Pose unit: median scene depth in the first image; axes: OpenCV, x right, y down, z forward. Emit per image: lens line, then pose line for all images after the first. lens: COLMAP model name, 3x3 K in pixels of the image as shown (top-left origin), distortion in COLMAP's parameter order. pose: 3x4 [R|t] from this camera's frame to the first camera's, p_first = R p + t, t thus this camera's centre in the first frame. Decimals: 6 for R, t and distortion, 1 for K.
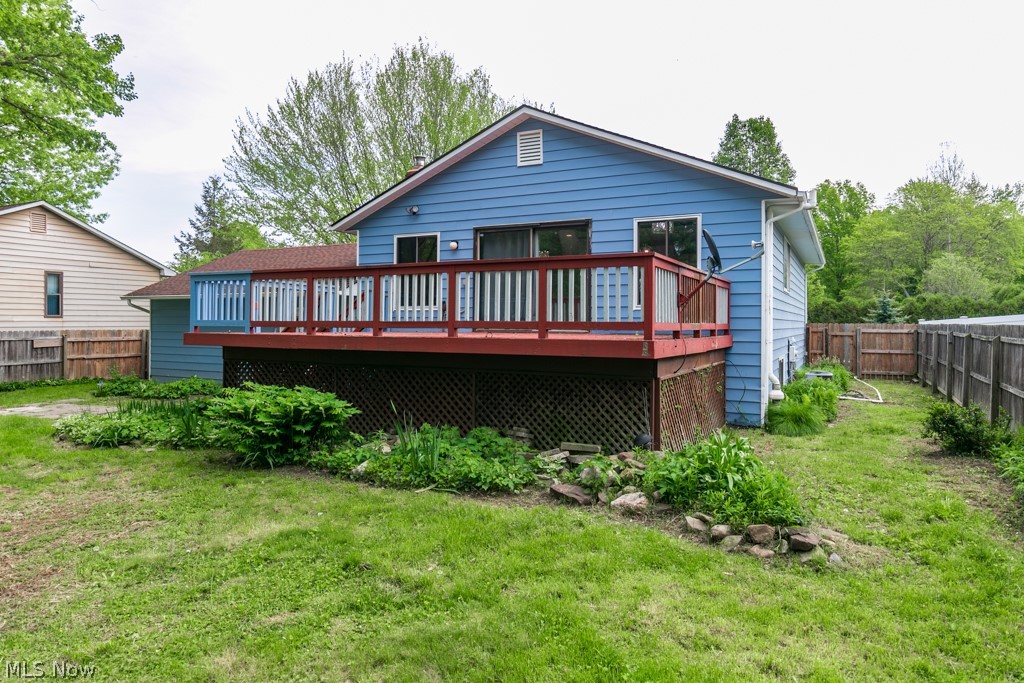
lens RADIAL K [[668.5, 0, 501.0], [0, 668.5, 320.0], [0, 0, 1]] dist [0.000037, -0.000054]
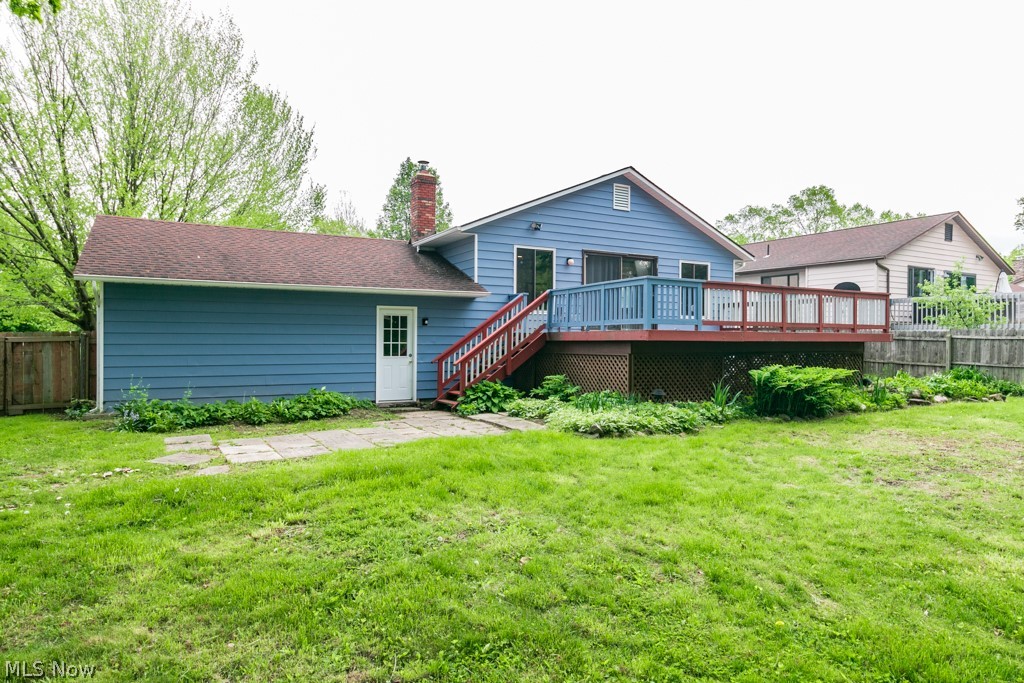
lens RADIAL K [[634.5, 0, 513.4], [0, 634.5, 345.1], [0, 0, 1]] dist [0.002228, 0.000640]
pose [[0.539322, -0.011838, 0.842016, -1.154798], [-0.007074, 0.999802, 0.018587, 0.020629], [-0.842070, -0.015981, 0.539132, 0.480623]]
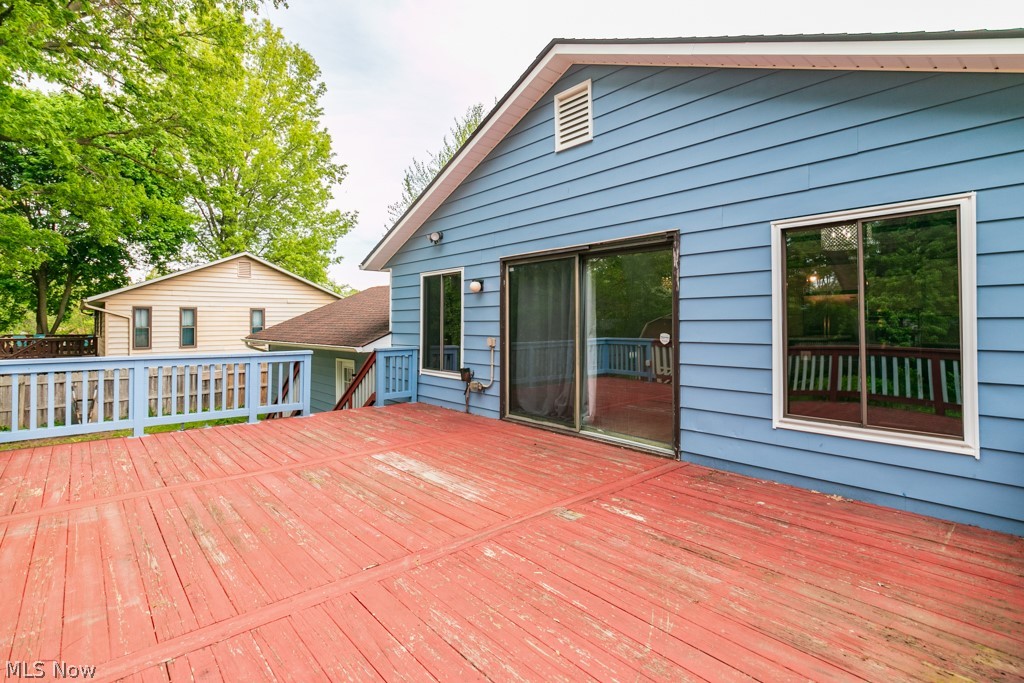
lens RADIAL K [[485.8, 0, 506.9], [0, 485.8, 311.6], [0, 0, 1]] dist [0.000117, 0.000003]
pose [[0.935556, -0.017425, -0.352749, 0.134041], [0.012454, 0.999789, -0.016355, -0.081706], [0.352959, 0.010908, 0.935575, 0.582796]]
